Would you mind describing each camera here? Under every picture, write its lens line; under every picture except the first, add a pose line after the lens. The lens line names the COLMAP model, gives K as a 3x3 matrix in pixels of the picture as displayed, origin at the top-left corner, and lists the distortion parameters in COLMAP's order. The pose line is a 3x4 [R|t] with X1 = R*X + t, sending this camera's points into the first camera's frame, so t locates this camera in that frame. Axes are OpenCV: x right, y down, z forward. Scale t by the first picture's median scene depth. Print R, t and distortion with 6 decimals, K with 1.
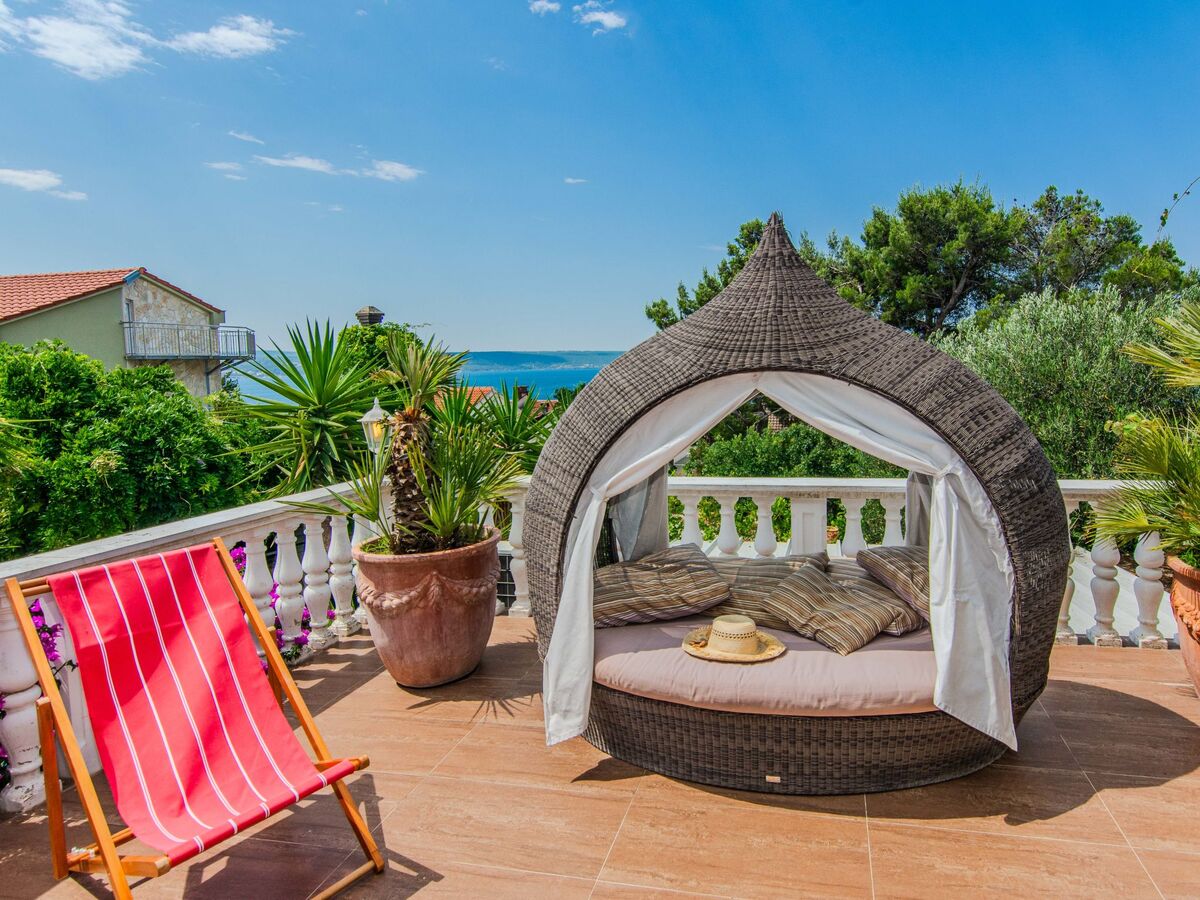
lens RADIAL K [[692.0, 0, 712.4], [0, 692.0, 400.8], [0, 0, 1]] dist [-0.001708, -0.000507]
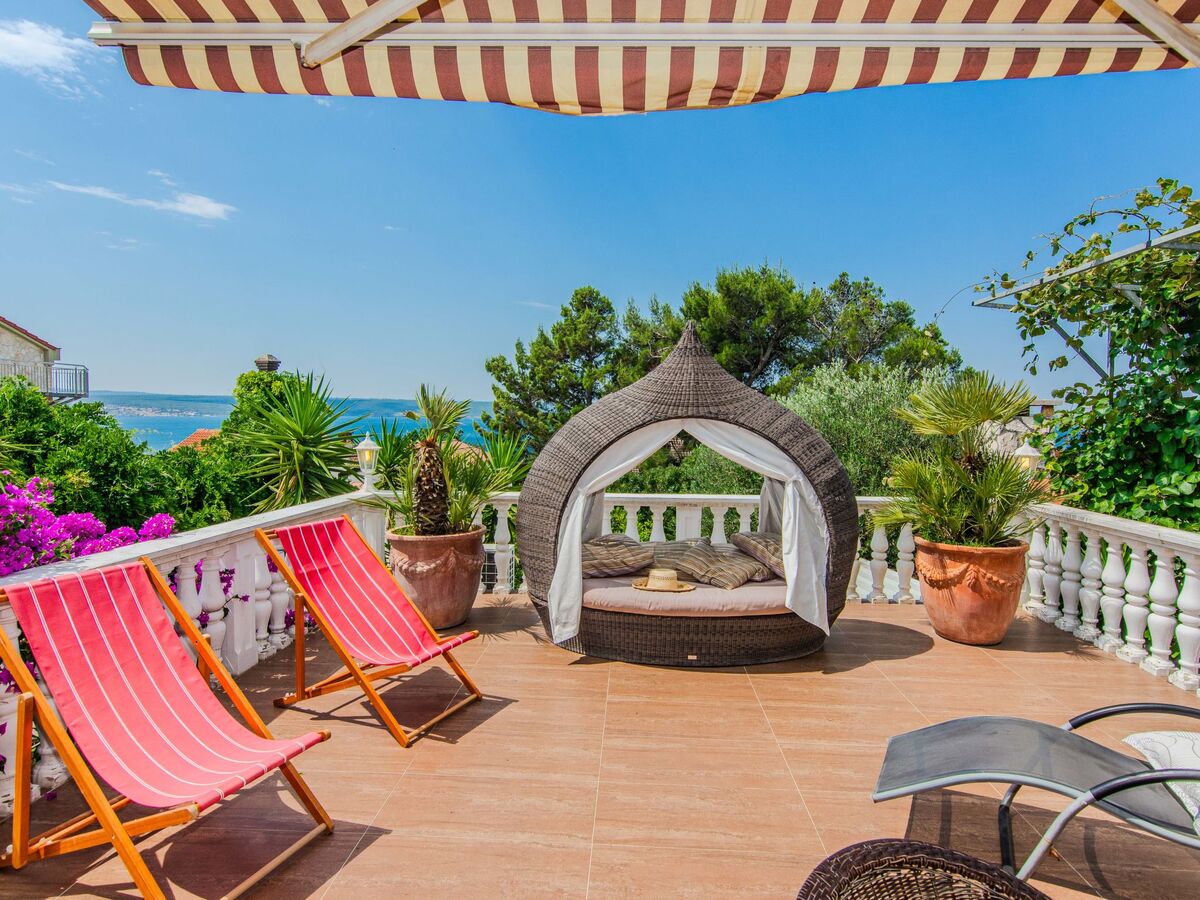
lens RADIAL K [[682.3, 0, 600.0], [0, 682.3, 450.0], [0, 0, 1]] dist [0.000176, -0.000541]
pose [[0.992307, 0.024151, 0.121422, -0.286639], [-0.023439, 0.999699, -0.007288, 0.043330], [-0.121562, 0.004386, 0.992574, -0.520394]]
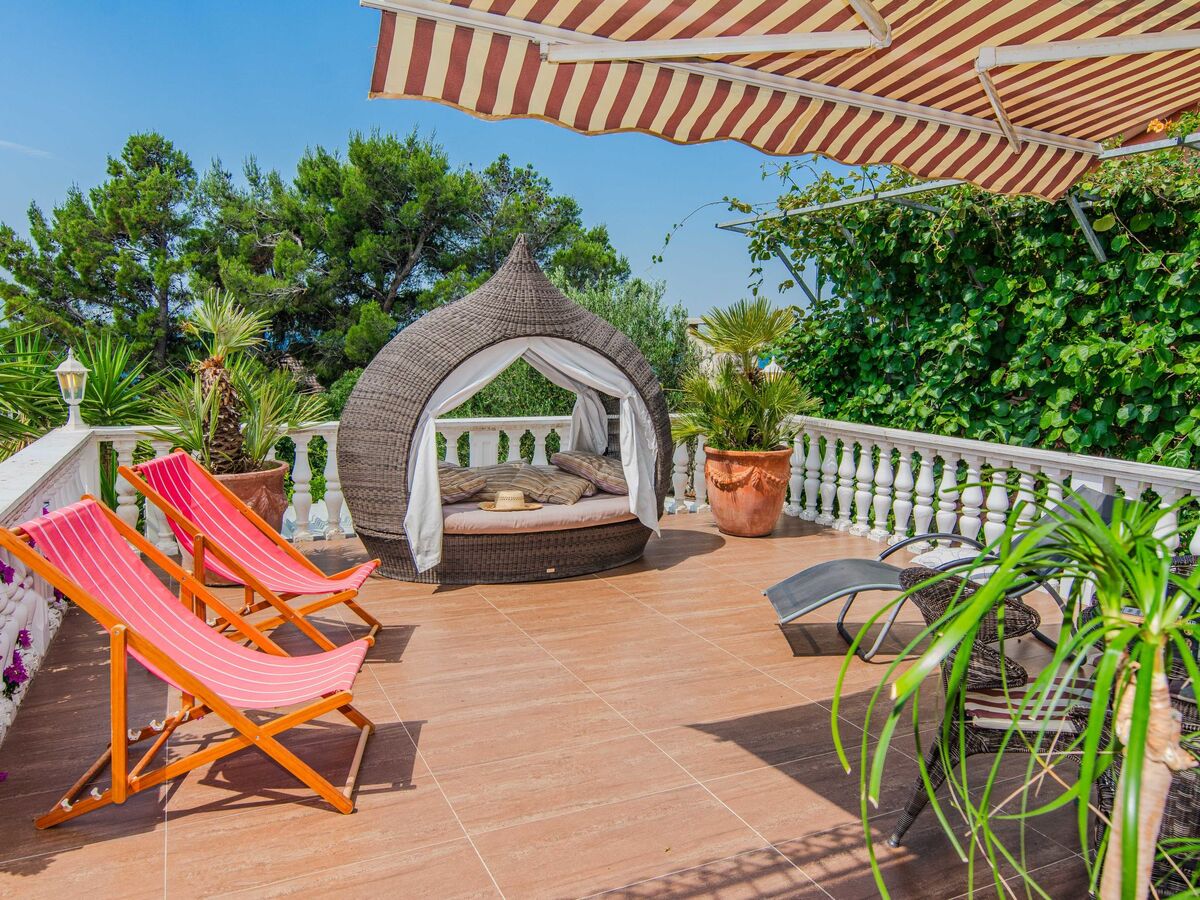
lens RADIAL K [[916.6, 0, 604.4], [0, 916.6, 464.7], [0, 0, 1]] dist [-0.000563, 0.007901]
pose [[0.804397, -0.043475, 0.592499, -0.944962], [-0.007394, 0.996509, 0.083158, 0.067889], [-0.594046, -0.071273, 0.801268, -0.750672]]
